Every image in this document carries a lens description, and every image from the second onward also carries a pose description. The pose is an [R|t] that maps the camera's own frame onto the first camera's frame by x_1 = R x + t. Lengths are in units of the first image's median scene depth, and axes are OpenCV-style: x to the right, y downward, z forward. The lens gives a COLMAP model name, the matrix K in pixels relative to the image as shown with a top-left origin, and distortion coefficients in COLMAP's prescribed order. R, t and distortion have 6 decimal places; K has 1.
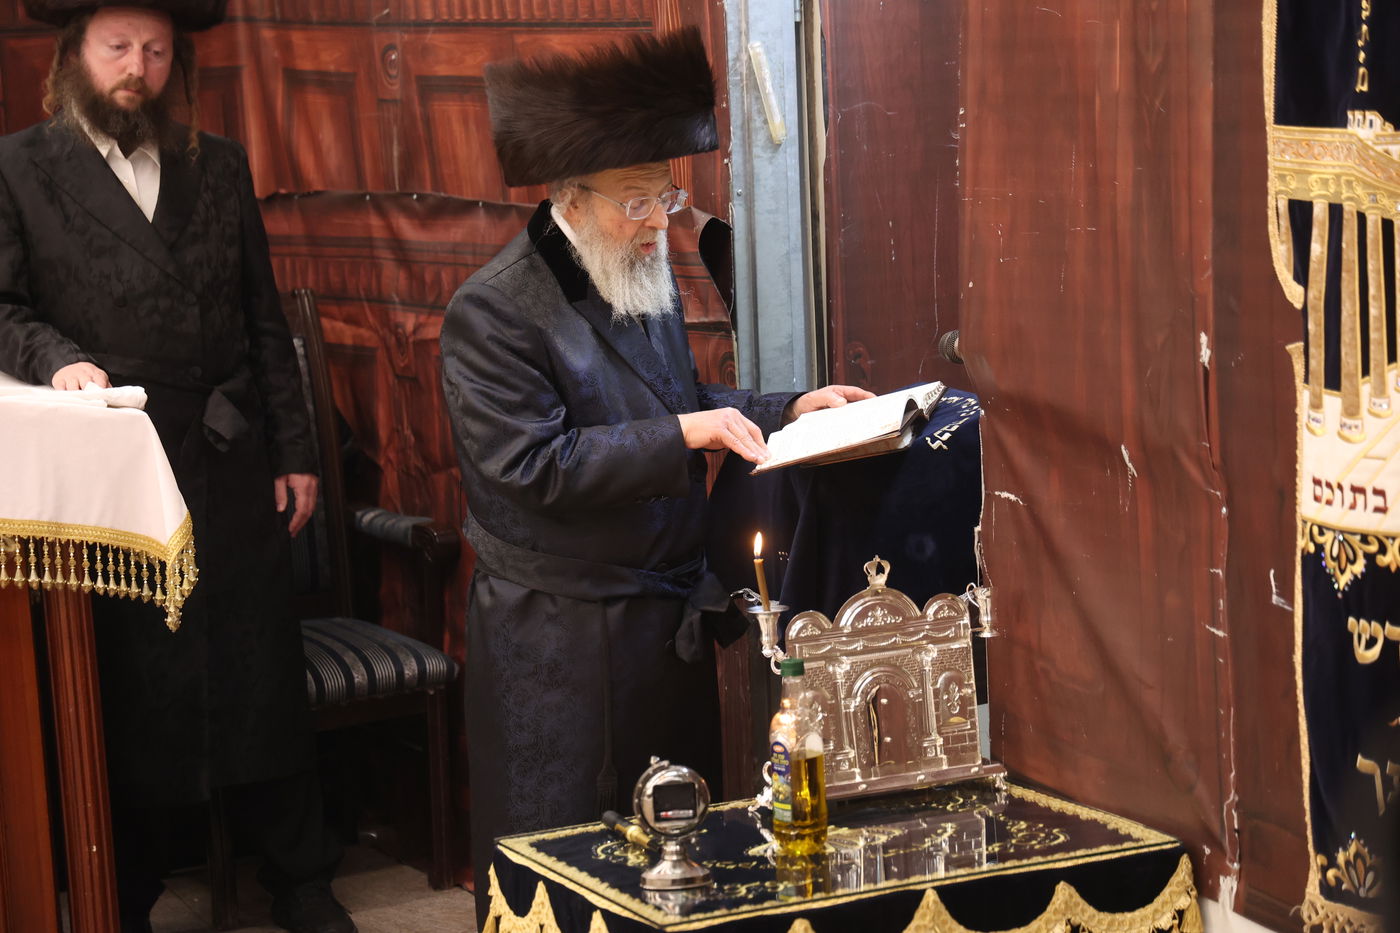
lens RADIAL K [[3621.9, 0, 700.0], [0, 3621.9, 466.5], [0, 0, 1]] dist [0.573574, 0.221889]
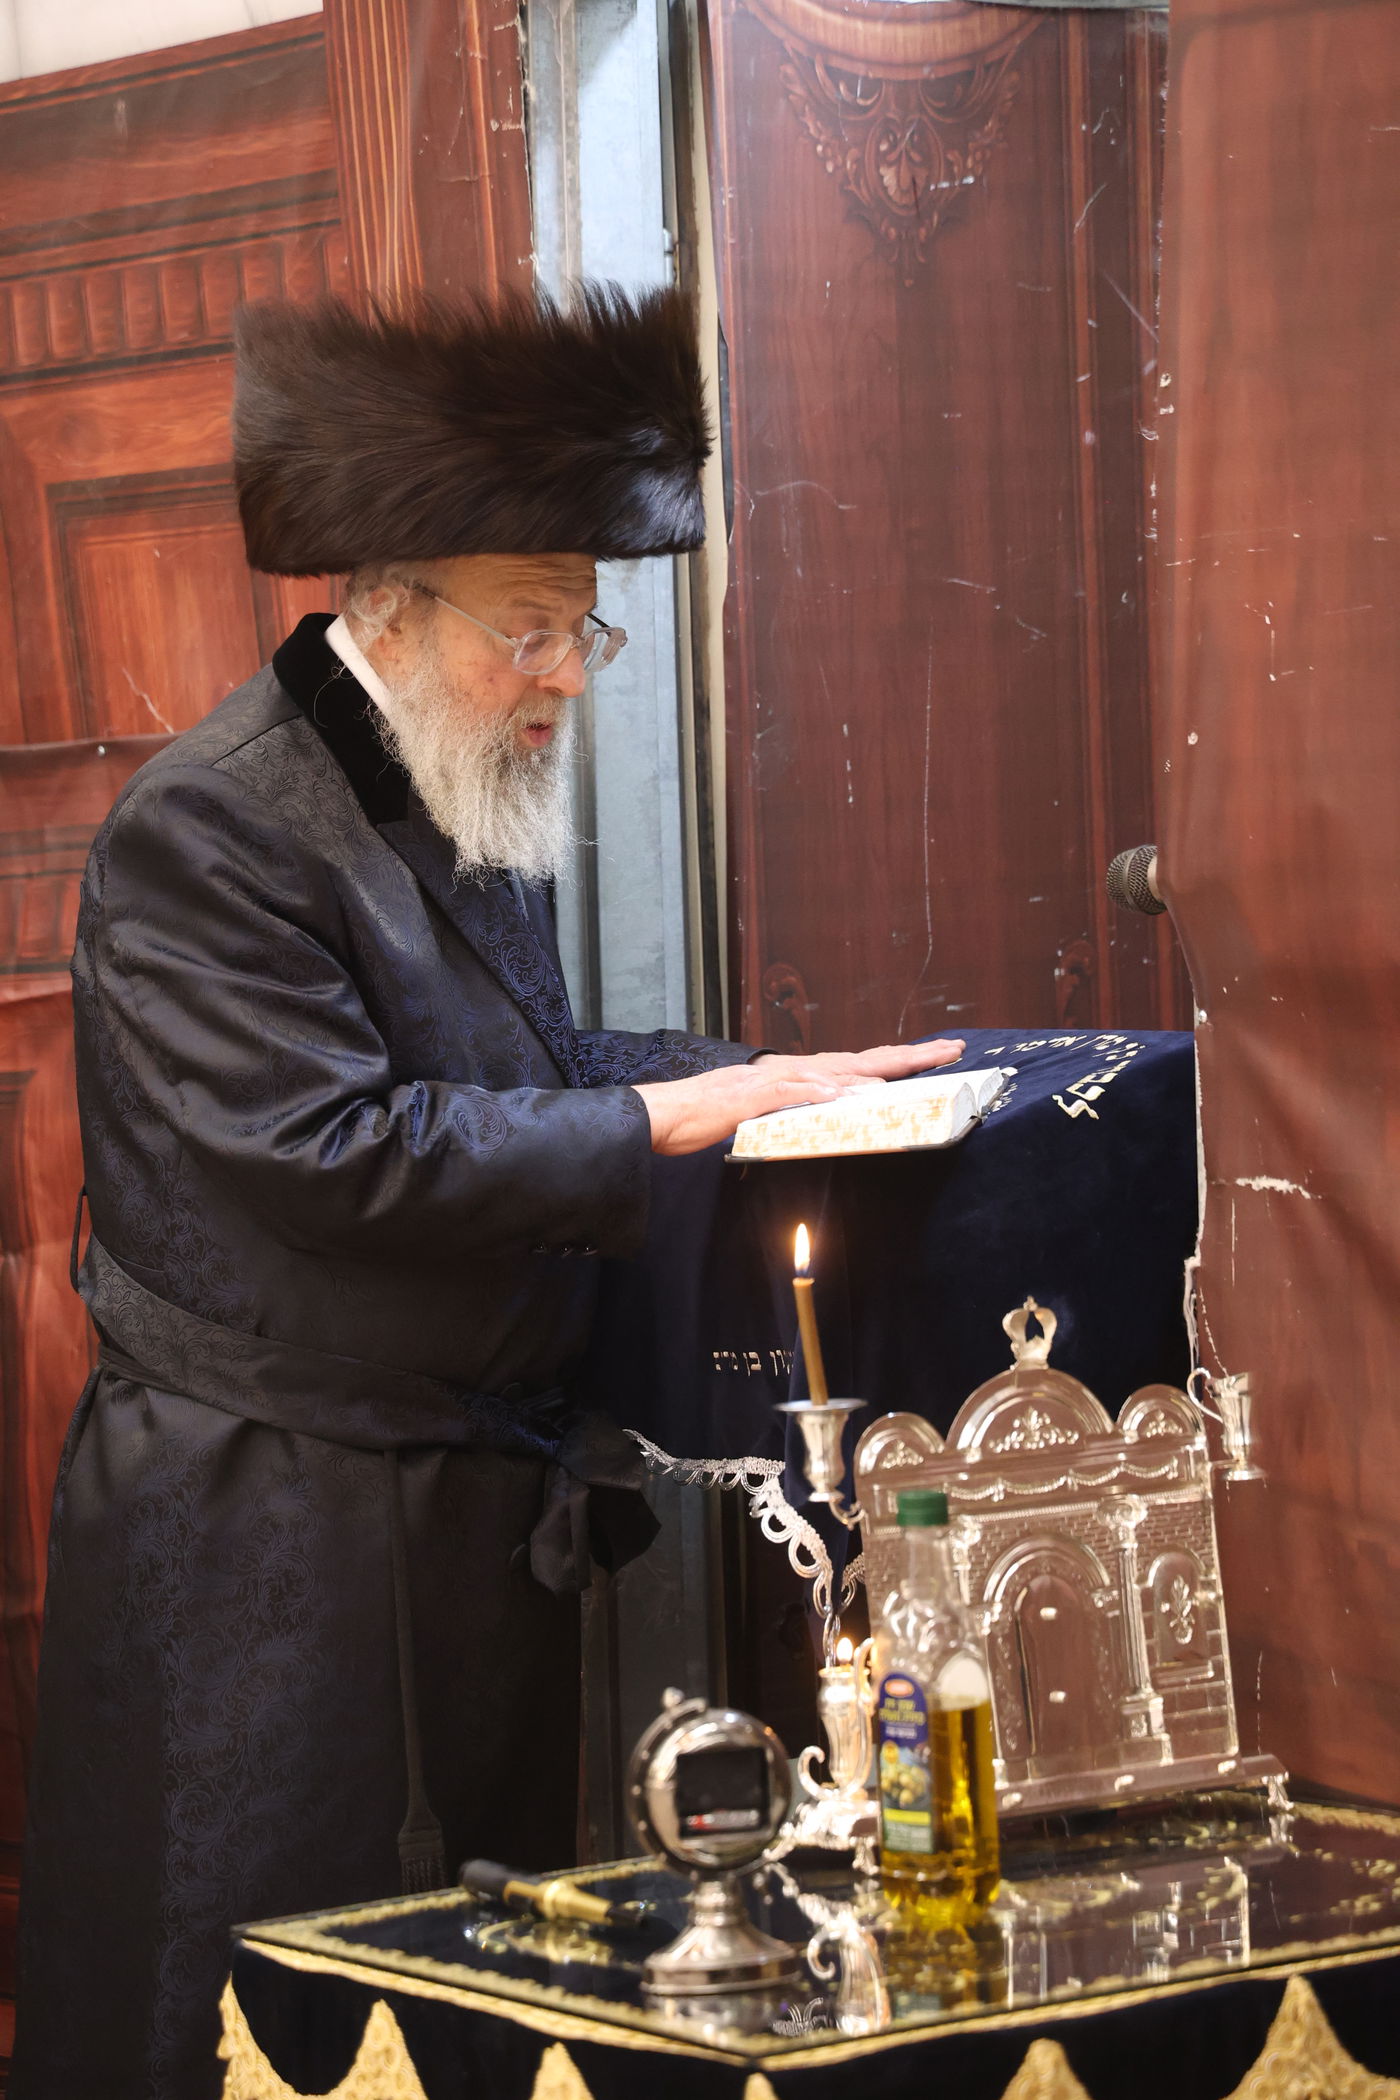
lens RADIAL K [[5945.2, 0, 667.2], [0, 5945.2, 1070.3], [0, 0, 1]] dist [0.756433, -0.202527]
pose [[0.986129, 0.000384, 0.165978, -0.125649], [0.016762, 0.994654, -0.101892, 0.073115], [-0.165130, 0.103261, 0.980851, 0.247018]]
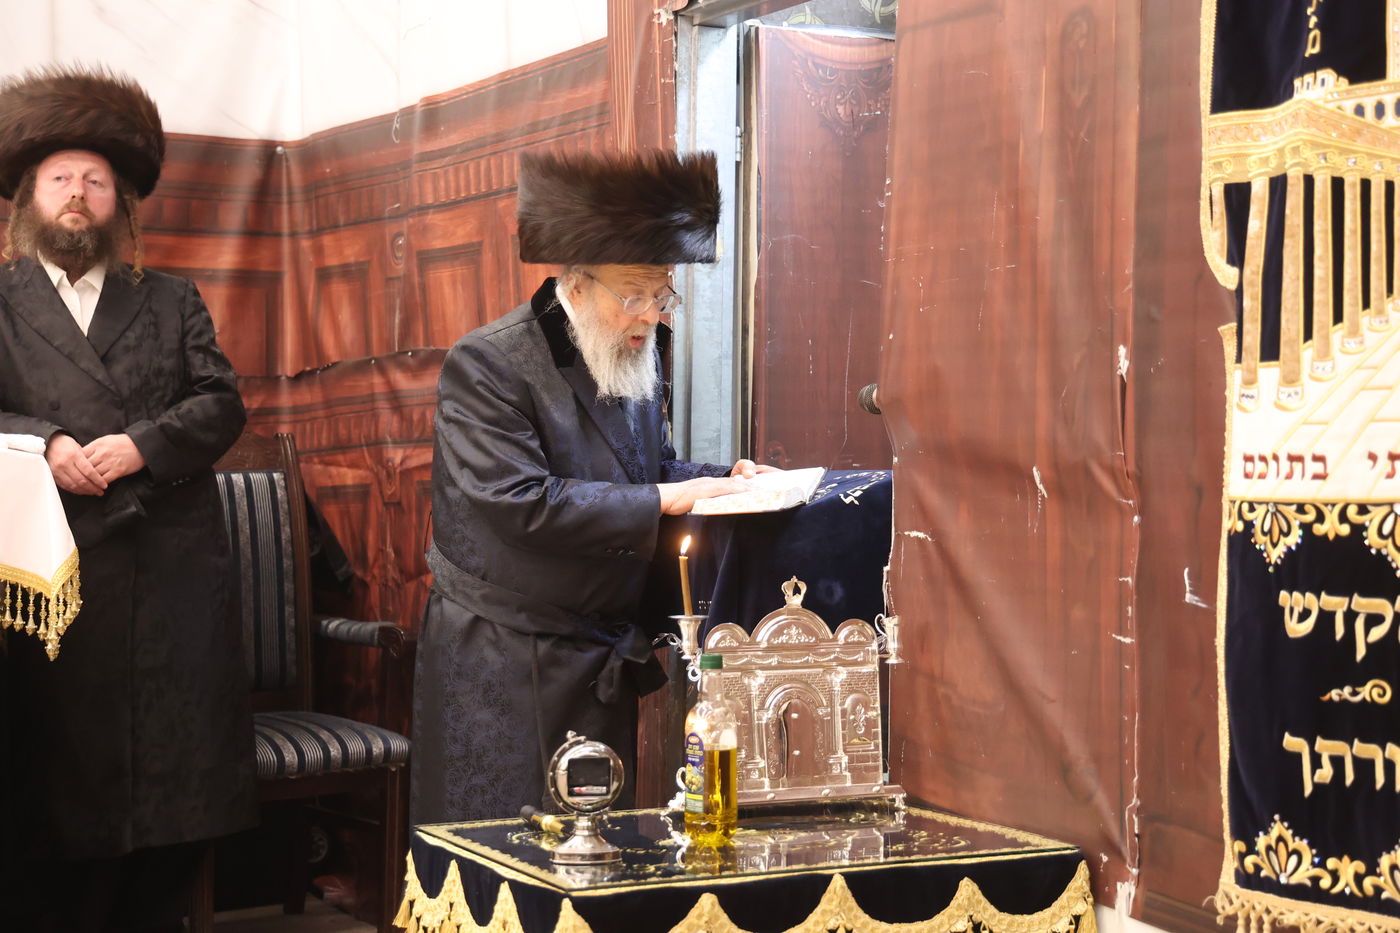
lens RADIAL K [[2362.2, 0, 700.0], [0, 2362.2, 466.5], [0, 0, 1]] dist [0.228848, 0.170059]
pose [[0.998406, 0.052808, 0.019939, 0.005661], [-0.049775, 0.990232, -0.130246, 0.084085], [-0.026622, 0.129046, 0.991281, 0.310668]]
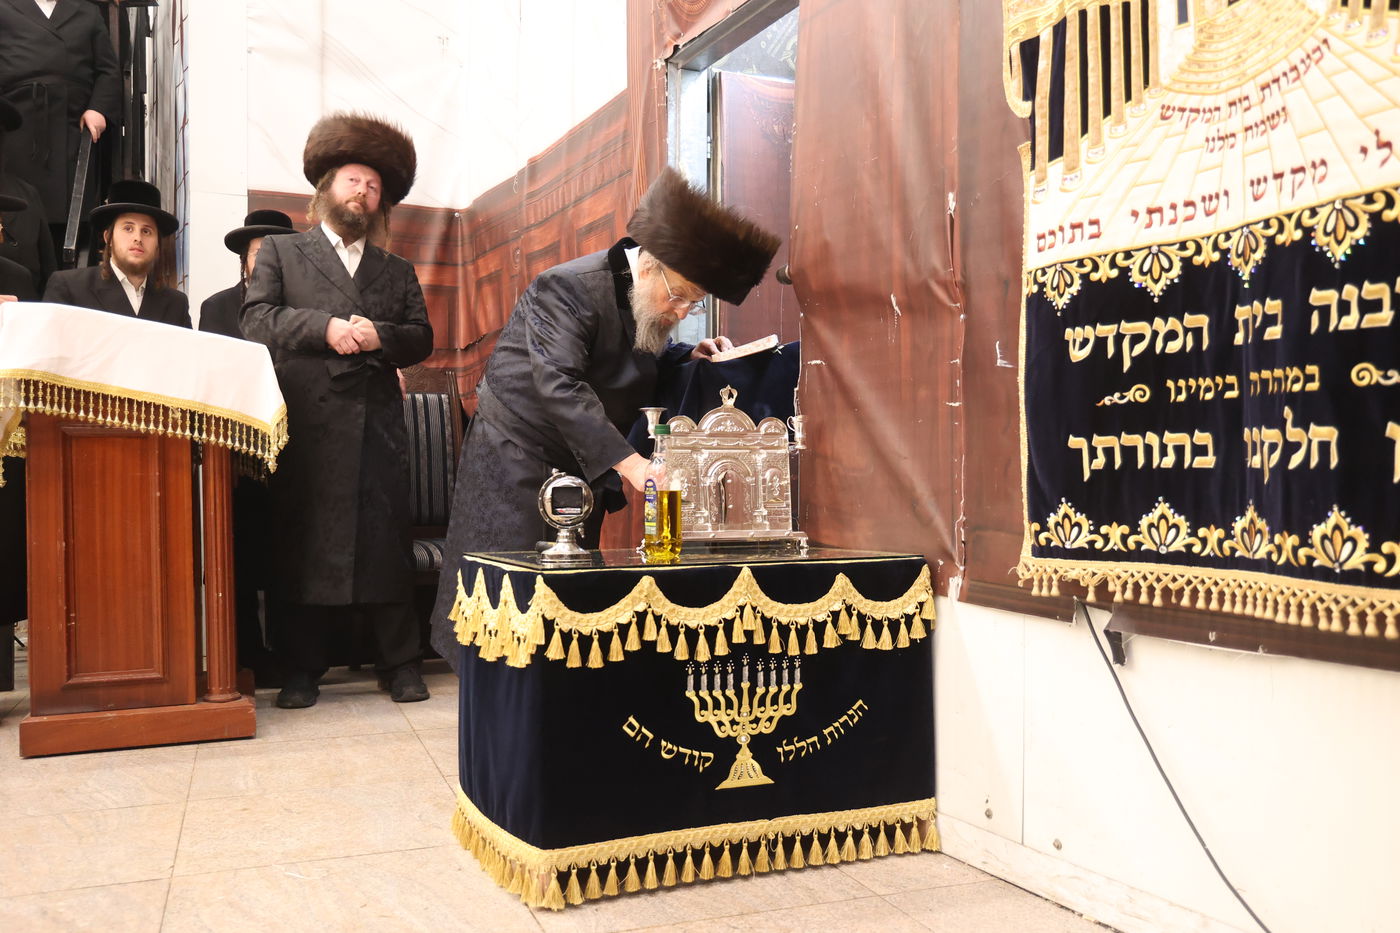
lens RADIAL K [[1246.2, 0, 703.9], [0, 1246.2, 463.3], [0, 0, 1]] dist [-0.020652, 0.100587]
pose [[0.998765, 0.045750, -0.019390, 0.049936], [-0.048122, 0.987814, -0.148009, 0.135133], [0.012383, 0.148760, 0.988796, 0.484882]]
